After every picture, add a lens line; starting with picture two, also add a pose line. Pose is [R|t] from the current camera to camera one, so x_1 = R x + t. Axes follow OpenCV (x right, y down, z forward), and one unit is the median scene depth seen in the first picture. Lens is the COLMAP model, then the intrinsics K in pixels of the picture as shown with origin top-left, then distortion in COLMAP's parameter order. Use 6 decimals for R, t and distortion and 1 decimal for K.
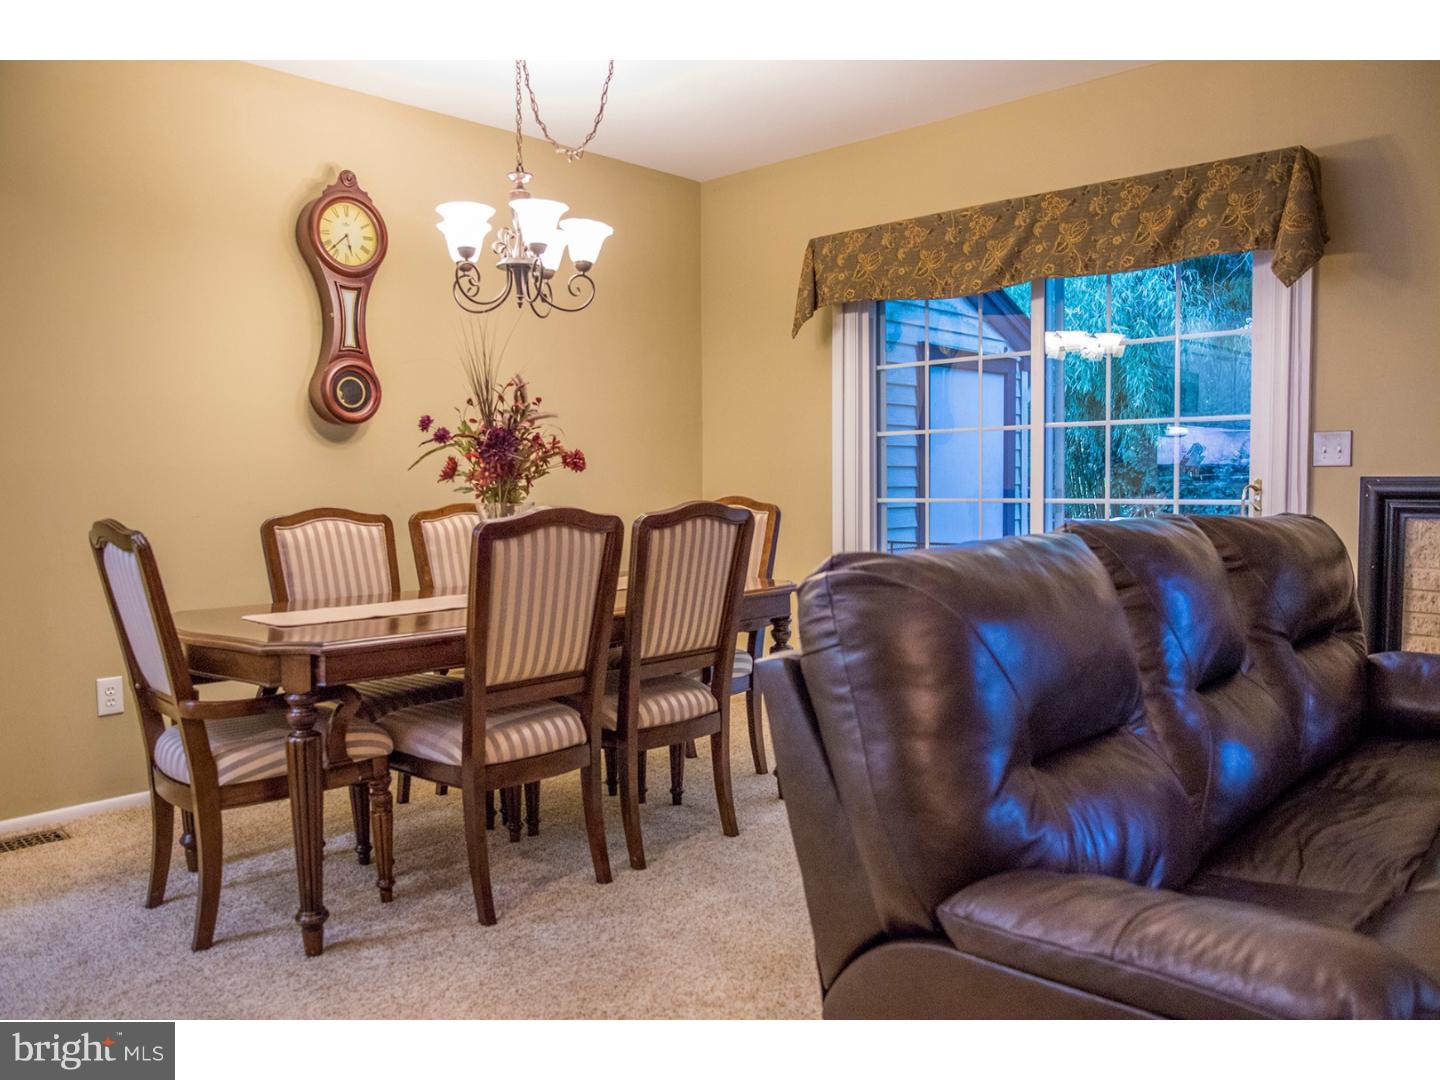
lens RADIAL K [[1059.8, 0, 719.3], [0, 1059.8, 543.7], [0, 0, 1]] dist [-0.076673, 0.047365]
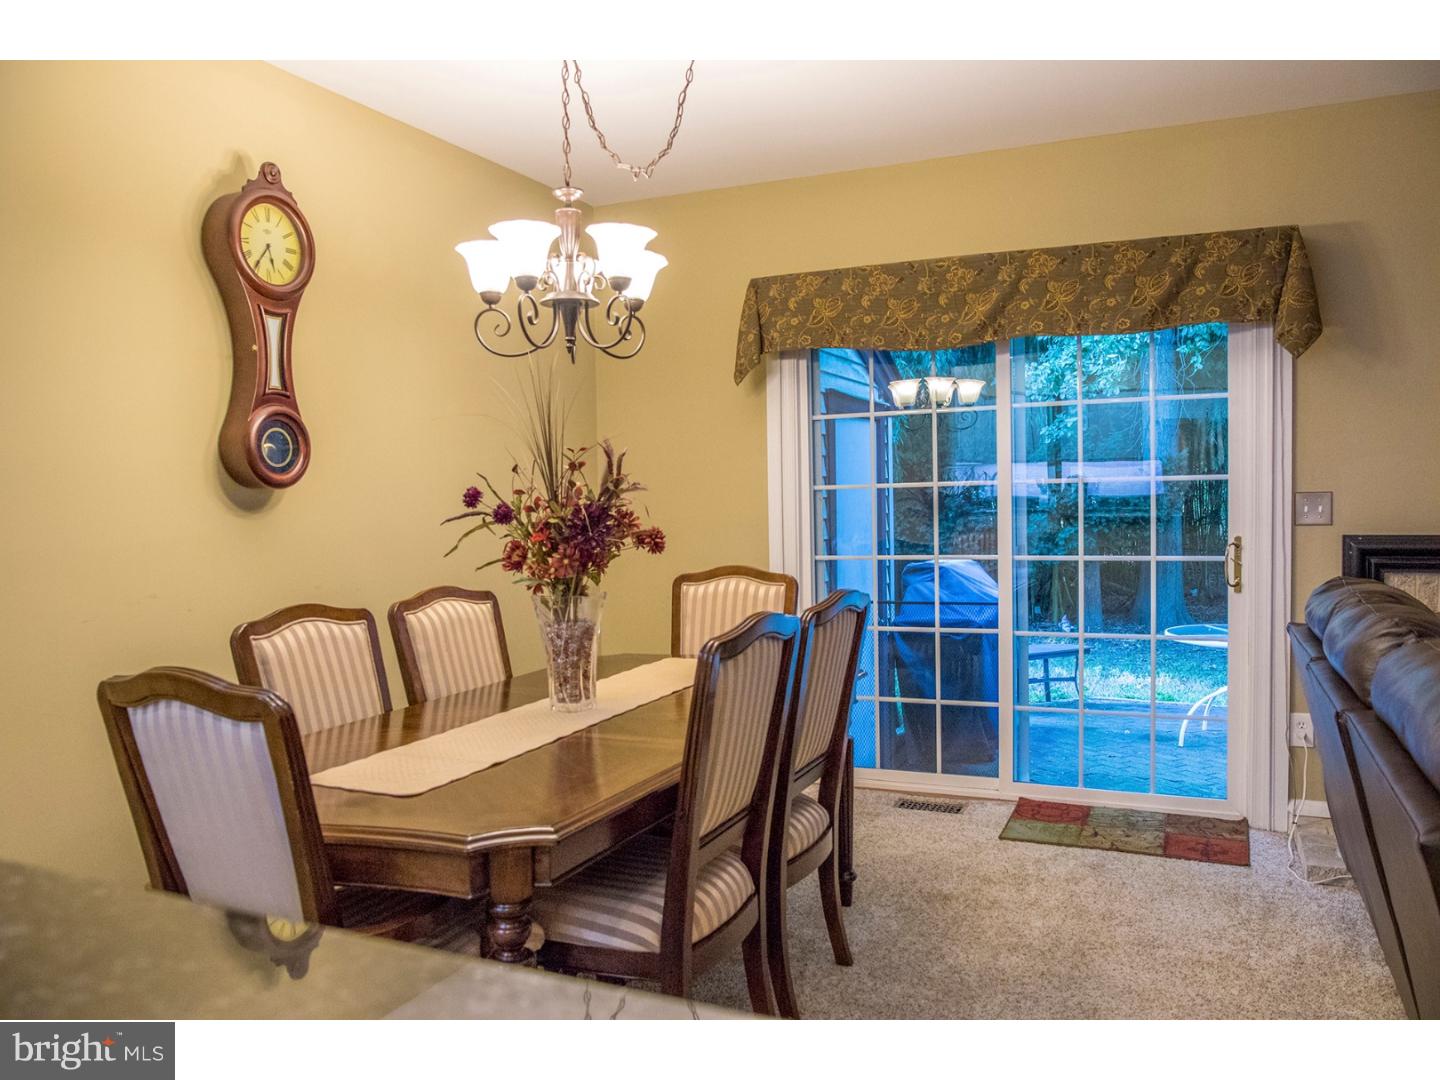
lens RADIAL K [[1059.8, 0, 717.7], [0, 1059.8, 543.3], [0, 0, 1]] dist [-0.076673, 0.047365]
pose [[0.945960, -0.024216, 0.323378, -0.302698], [0.031210, 0.999377, -0.016457, -0.051488], [-0.322779, 0.025661, 0.946127, 0.167691]]
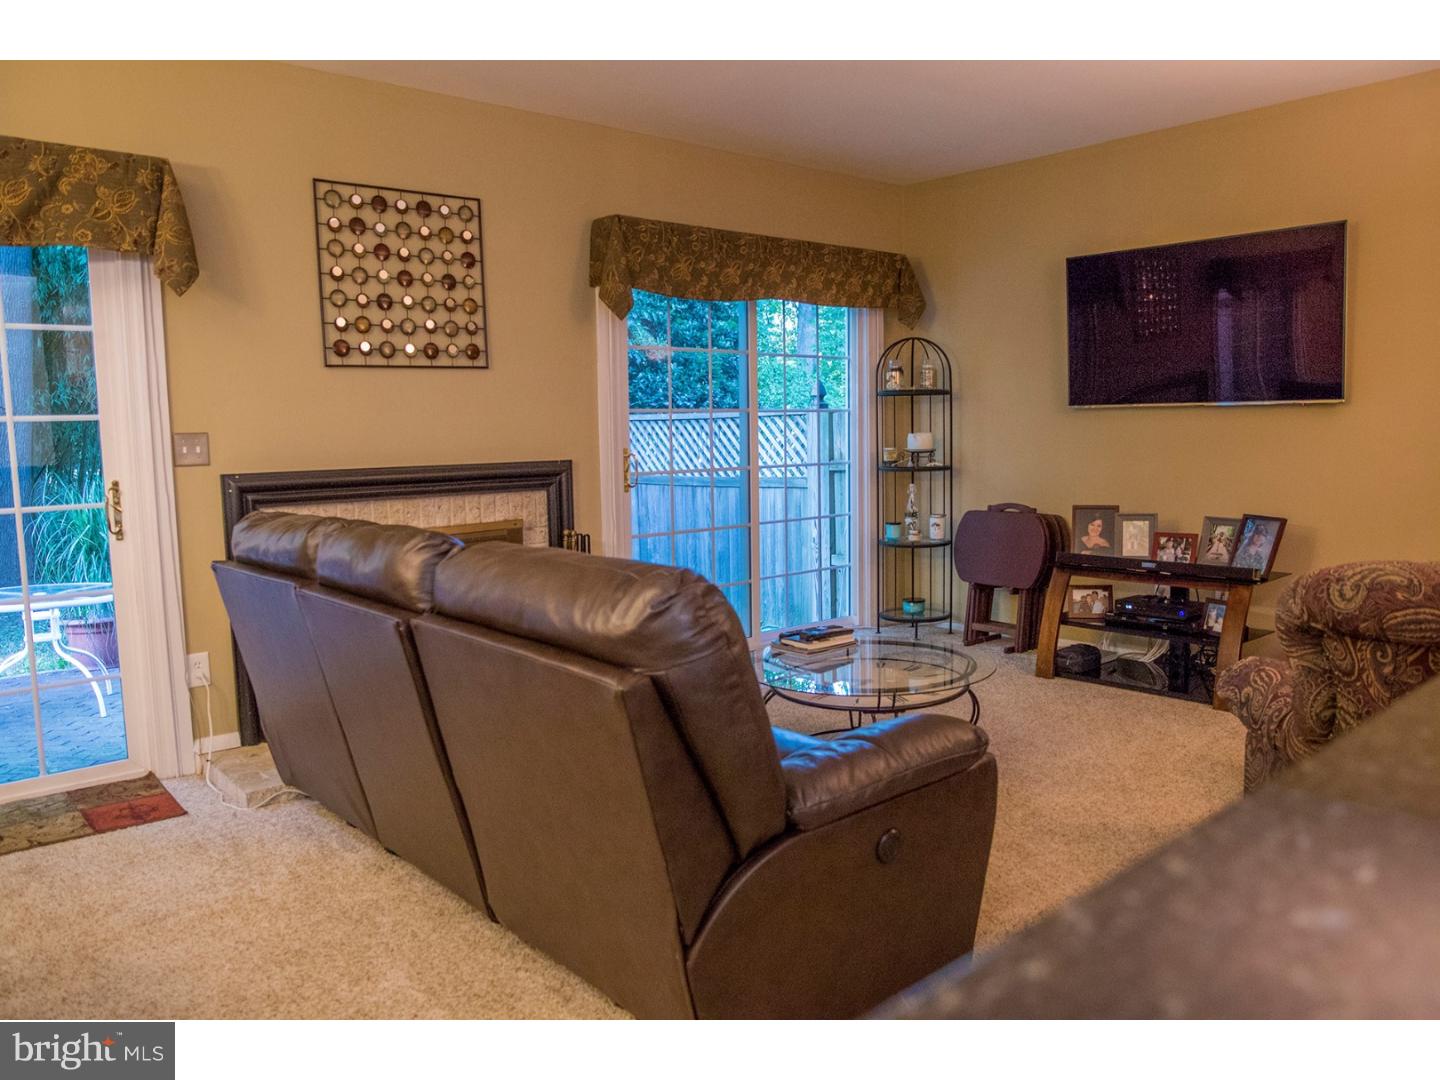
lens RADIAL K [[1059.8, 0, 721.8], [0, 1059.8, 545.1], [0, 0, 1]] dist [-0.076673, 0.047365]
pose [[0.084772, -0.106123, 0.990733, -0.396677], [0.079423, 0.991868, 0.099448, -0.051196], [-0.993230, 0.070257, 0.092511, 0.325172]]
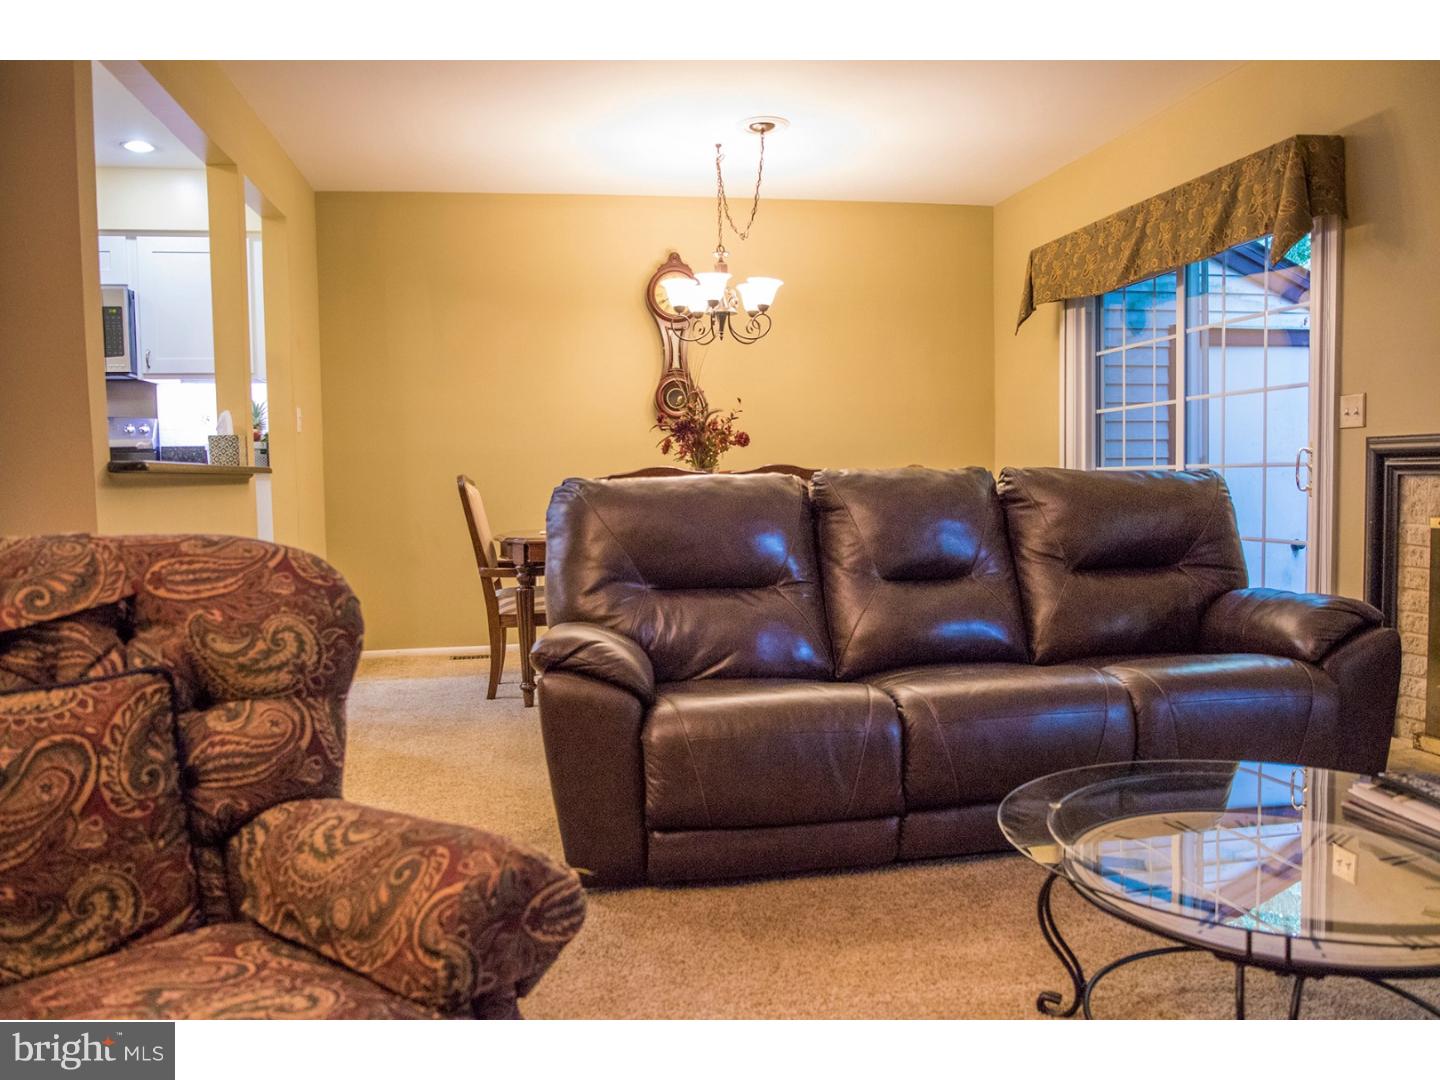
lens RADIAL K [[1059.8, 0, 720.0], [0, 1059.8, 540.3], [0, 0, 1]] dist [-0.076673, 0.047365]
pose [[0.809019, 0.030985, -0.586965, 0.622768], [-0.025912, 0.999519, 0.017048, 0.034696], [0.587211, 0.001417, 0.809433, -0.208207]]
